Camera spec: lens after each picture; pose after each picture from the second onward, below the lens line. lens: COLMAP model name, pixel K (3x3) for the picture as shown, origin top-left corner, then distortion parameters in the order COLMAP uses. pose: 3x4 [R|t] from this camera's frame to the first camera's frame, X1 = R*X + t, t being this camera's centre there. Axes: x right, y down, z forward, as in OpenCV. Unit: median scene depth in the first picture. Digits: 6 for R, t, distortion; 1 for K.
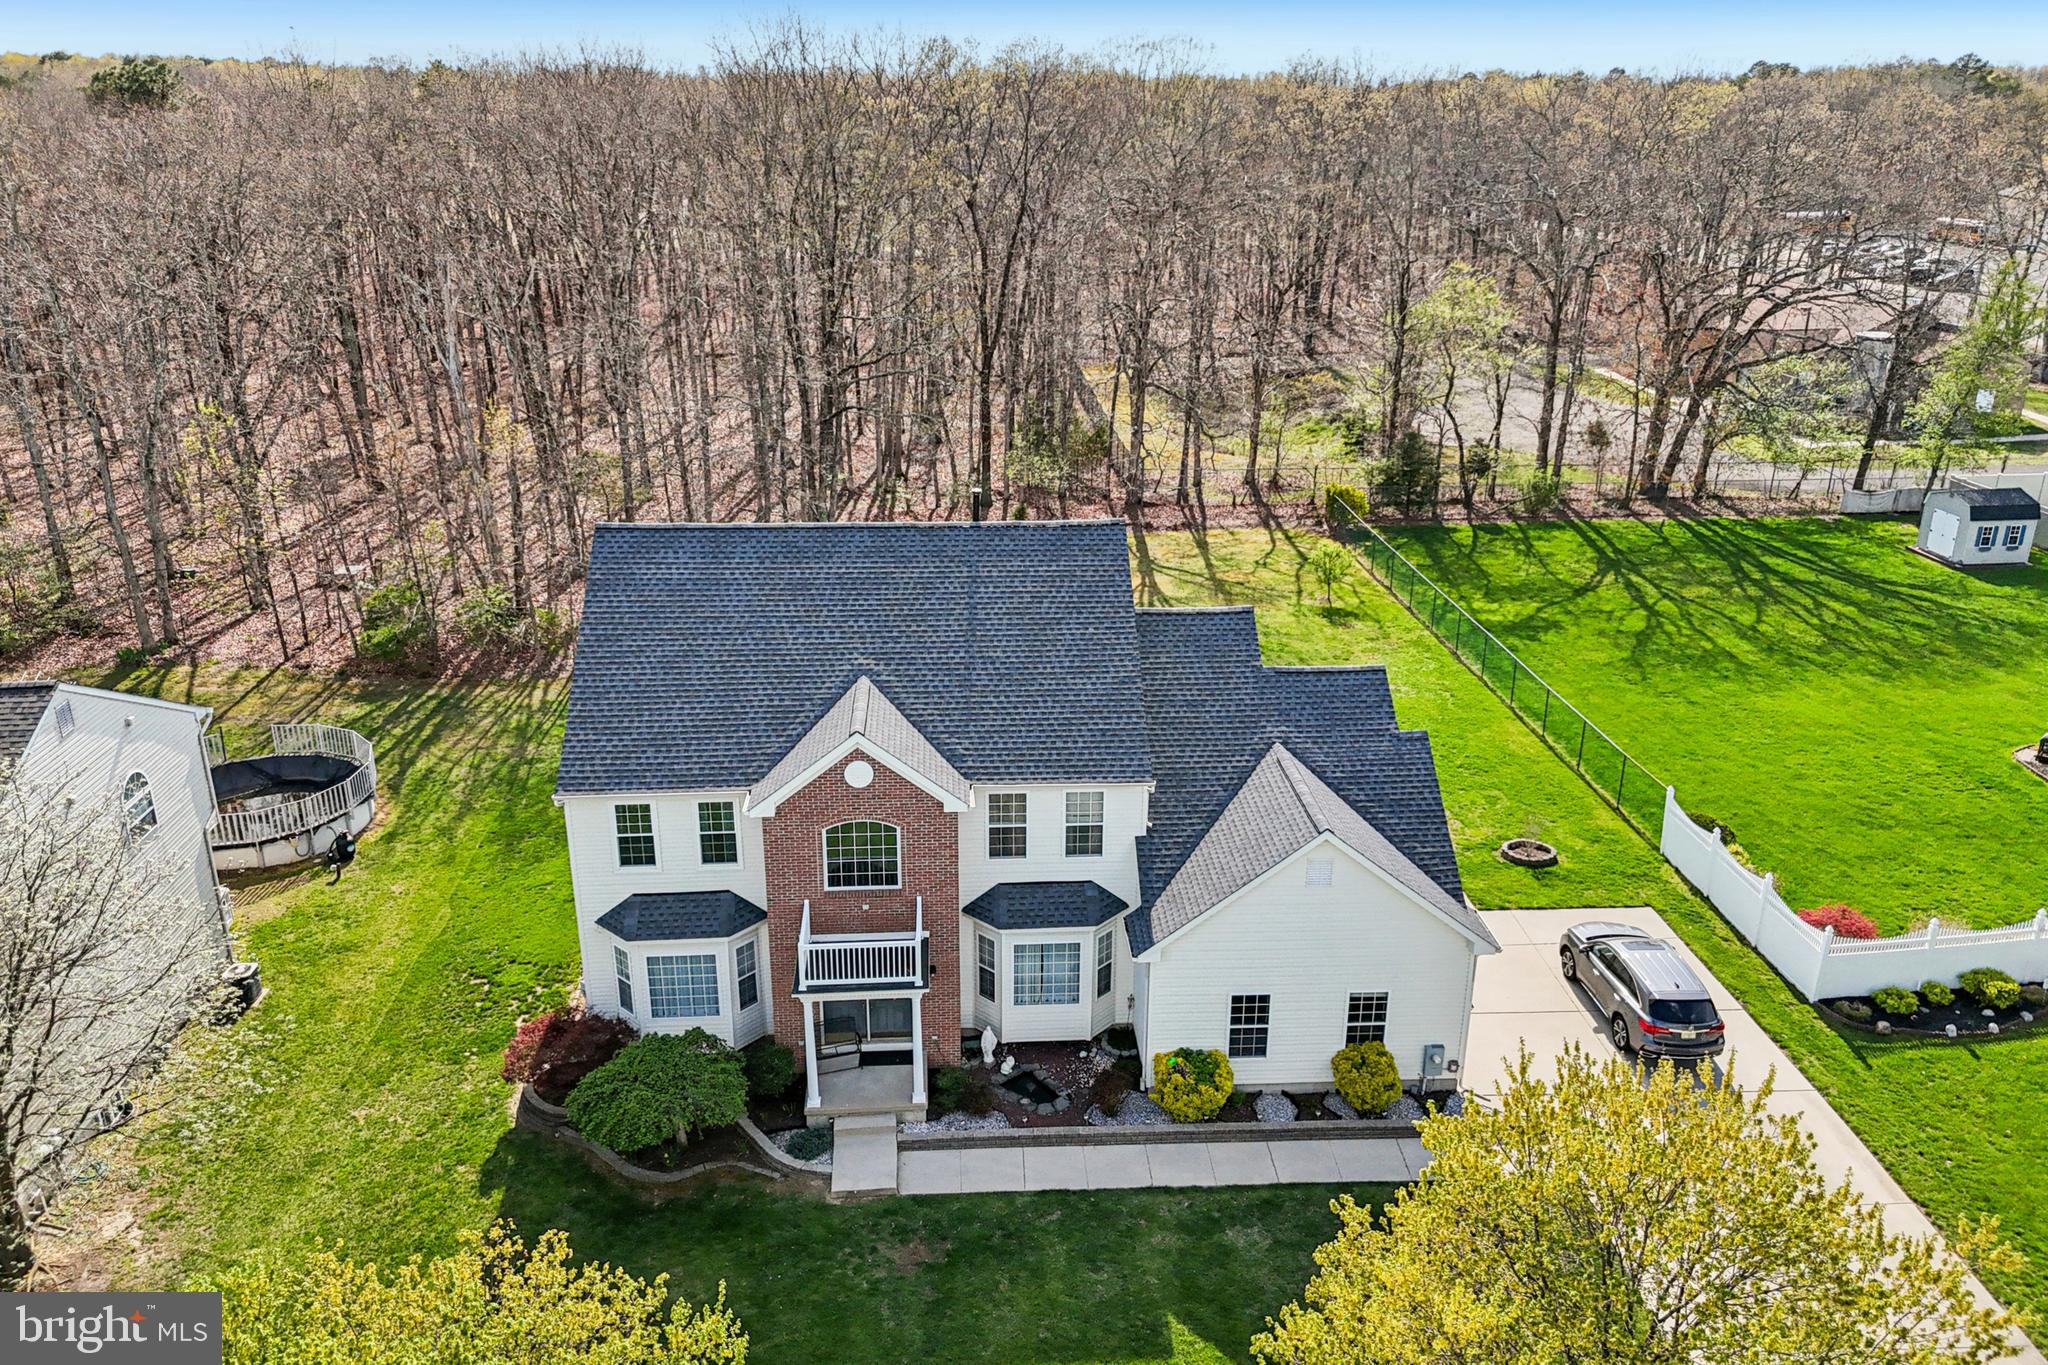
lens RADIAL K [[1515.3, 0, 1024.0], [0, 1515.3, 682.5], [0, 0, 1]] dist [0.082364, -0.089764]
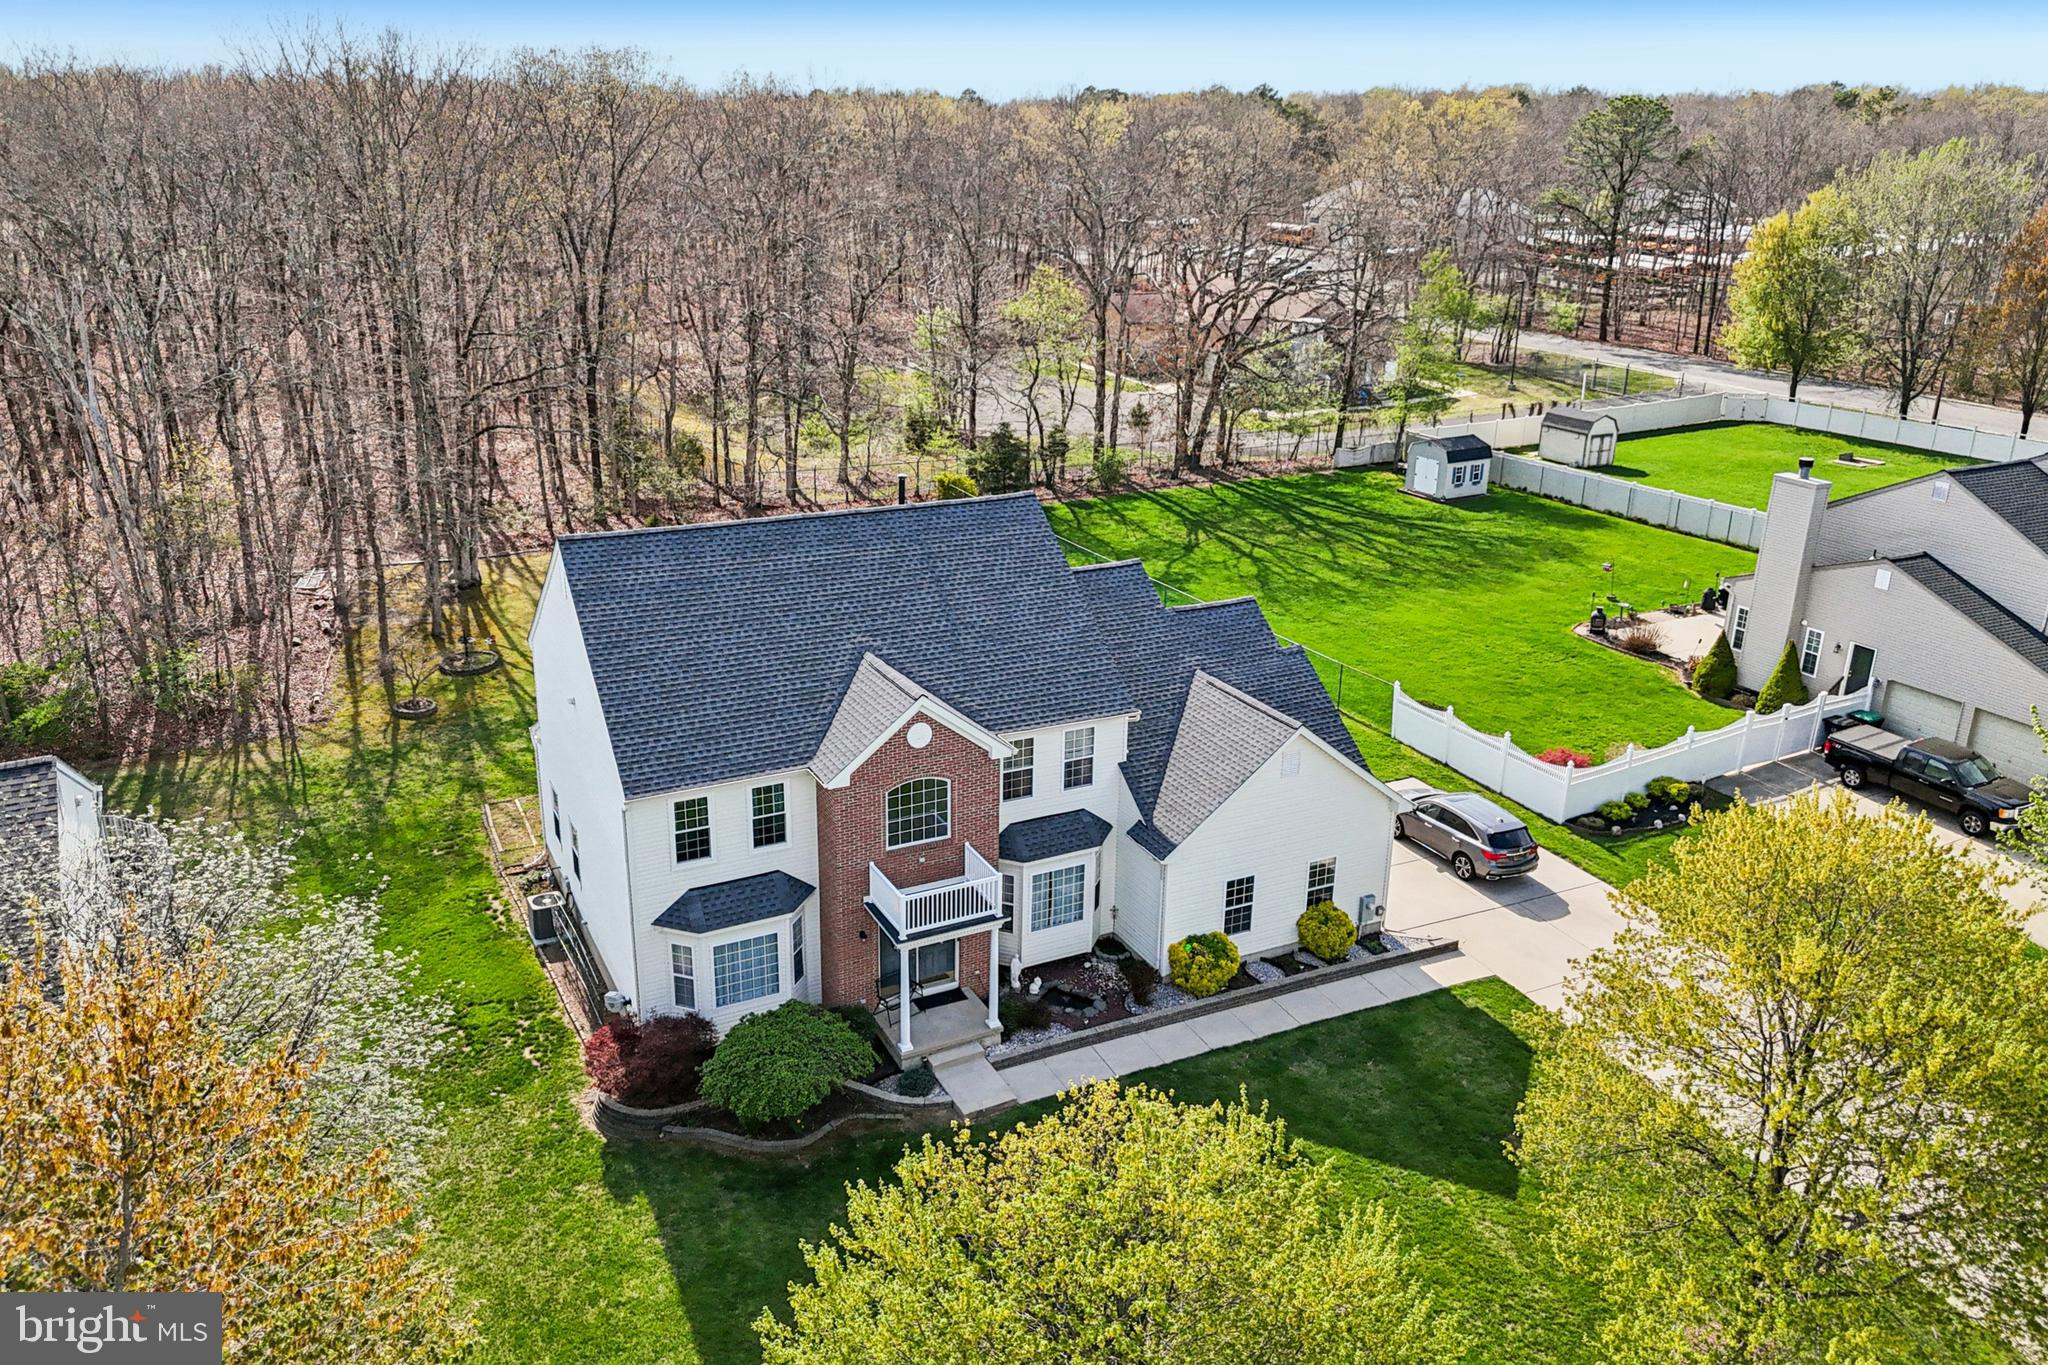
lens RADIAL K [[1535.1, 0, 992.6], [0, 1535.1, 684.9], [0, 0, 1]] dist [0.090005, -0.100123]
pose [[0.921476, -0.126103, 0.367397, -0.428116], [0.130359, 0.991377, 0.013319, 0.015819], [-0.365908, 0.035621, 0.929969, -0.038220]]
